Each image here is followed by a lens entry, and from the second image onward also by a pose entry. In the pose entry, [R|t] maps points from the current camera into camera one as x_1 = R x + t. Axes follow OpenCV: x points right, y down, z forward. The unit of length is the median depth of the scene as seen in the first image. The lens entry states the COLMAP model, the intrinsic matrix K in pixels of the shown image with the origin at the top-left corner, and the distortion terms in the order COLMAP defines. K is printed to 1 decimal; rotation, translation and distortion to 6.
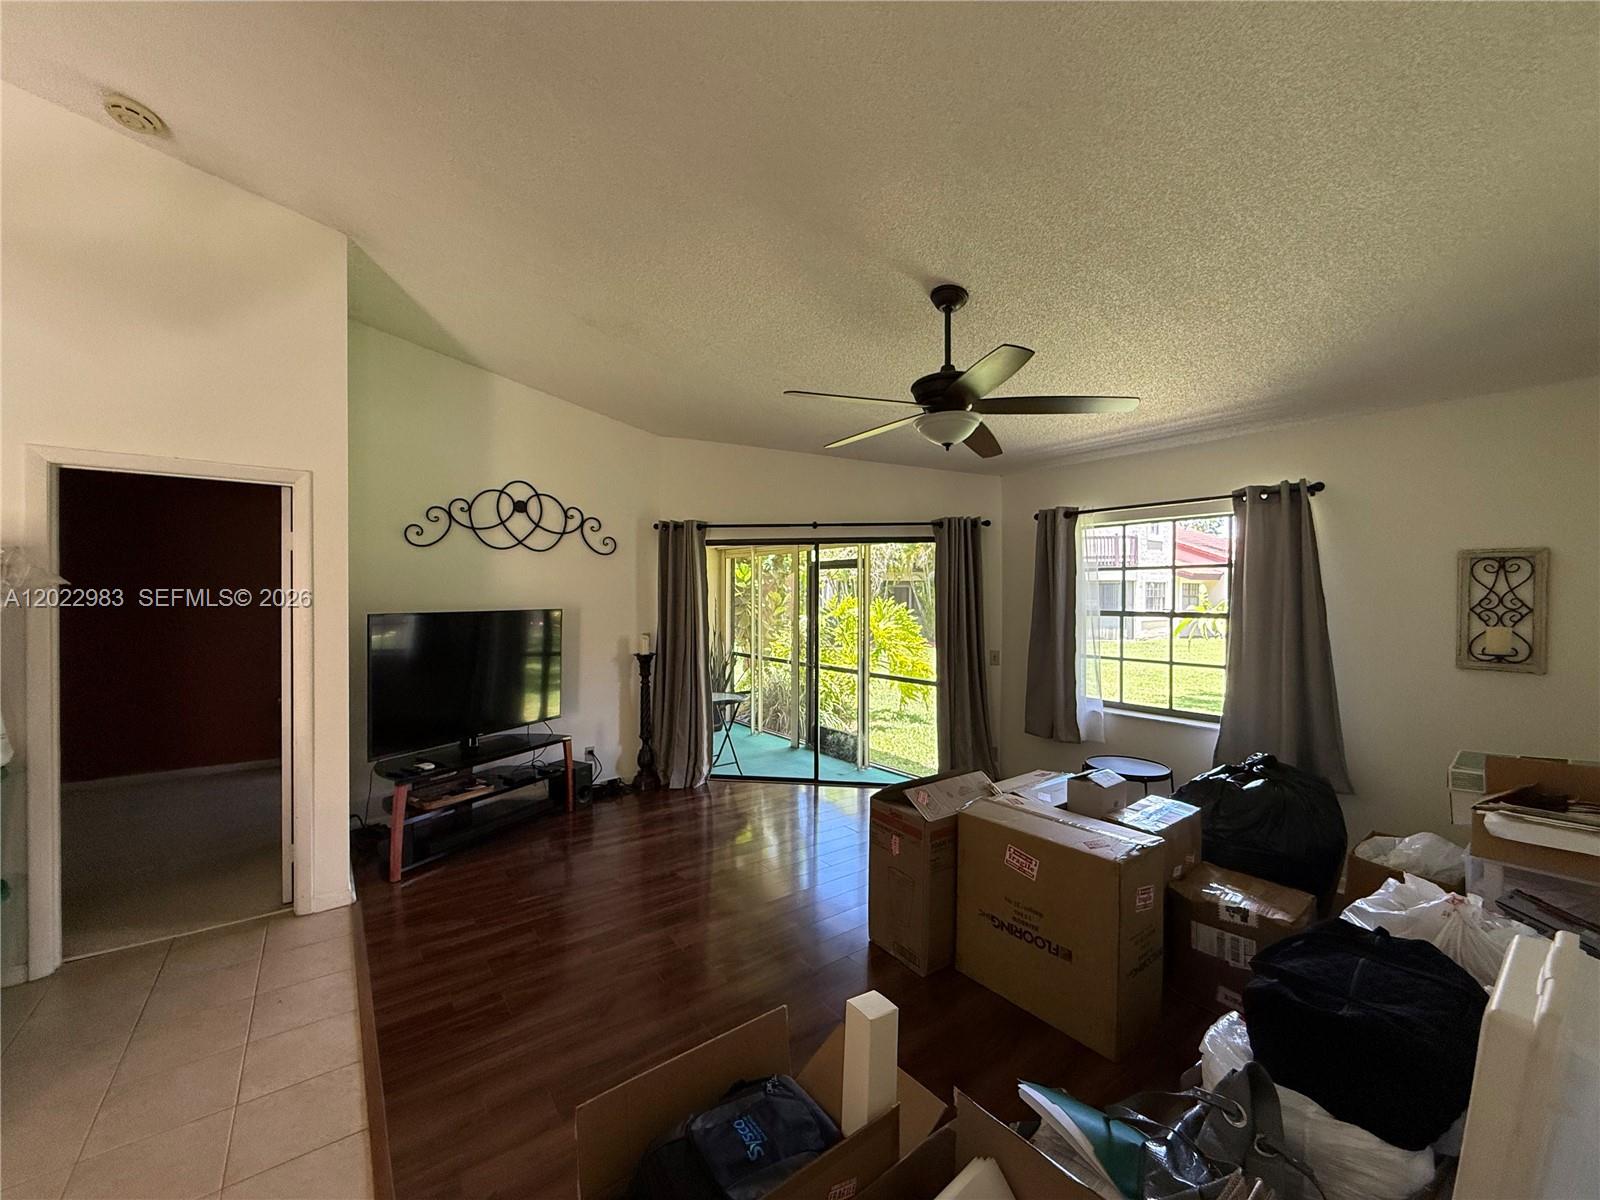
lens RADIAL K [[638.8, 0, 796.6], [0, 638.8, 604.0], [0, 0, 1]] dist [0.002902, -0.000383]
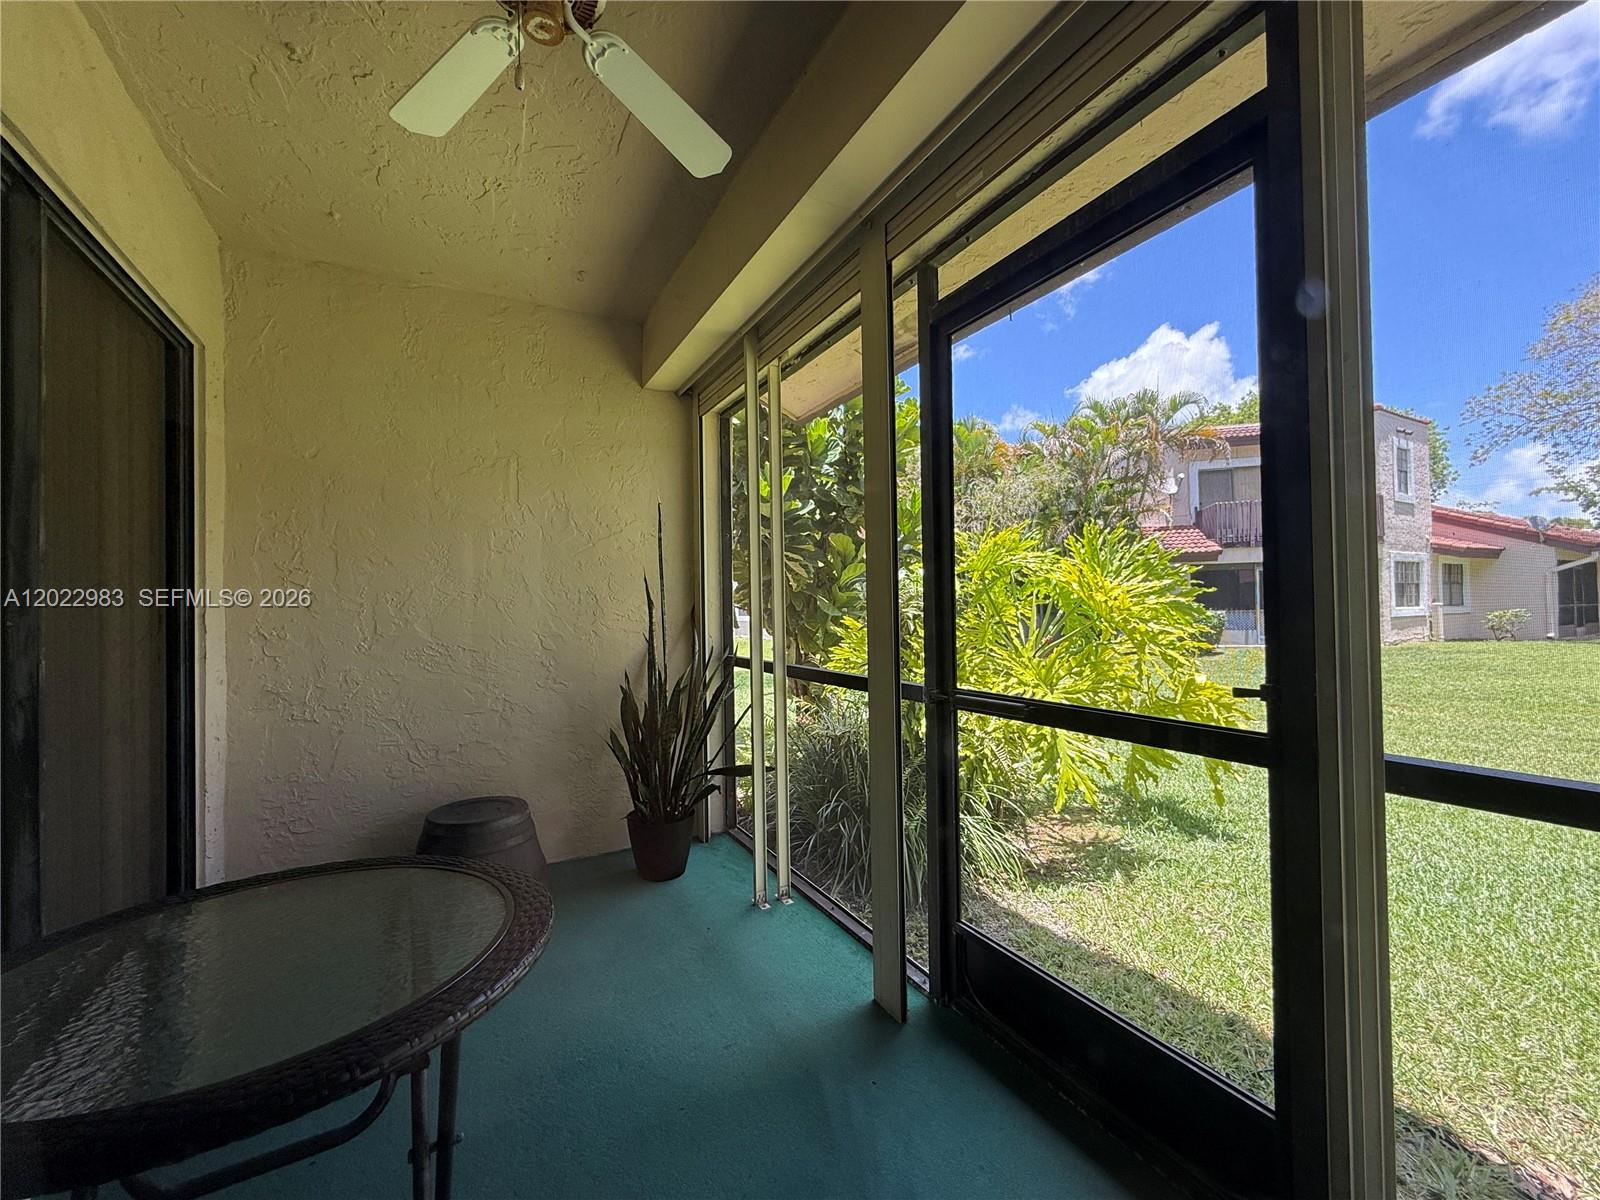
lens RADIAL K [[638.8, 0, 796.6], [0, 638.8, 604.0], [0, 0, 1]] dist [0.002902, -0.000383]
pose [[0.989869, -0.017162, -0.140940, -0.000344], [0.014088, 0.999641, -0.022779, 0.057214], [0.141280, 0.020562, 0.989756, 0.660353]]
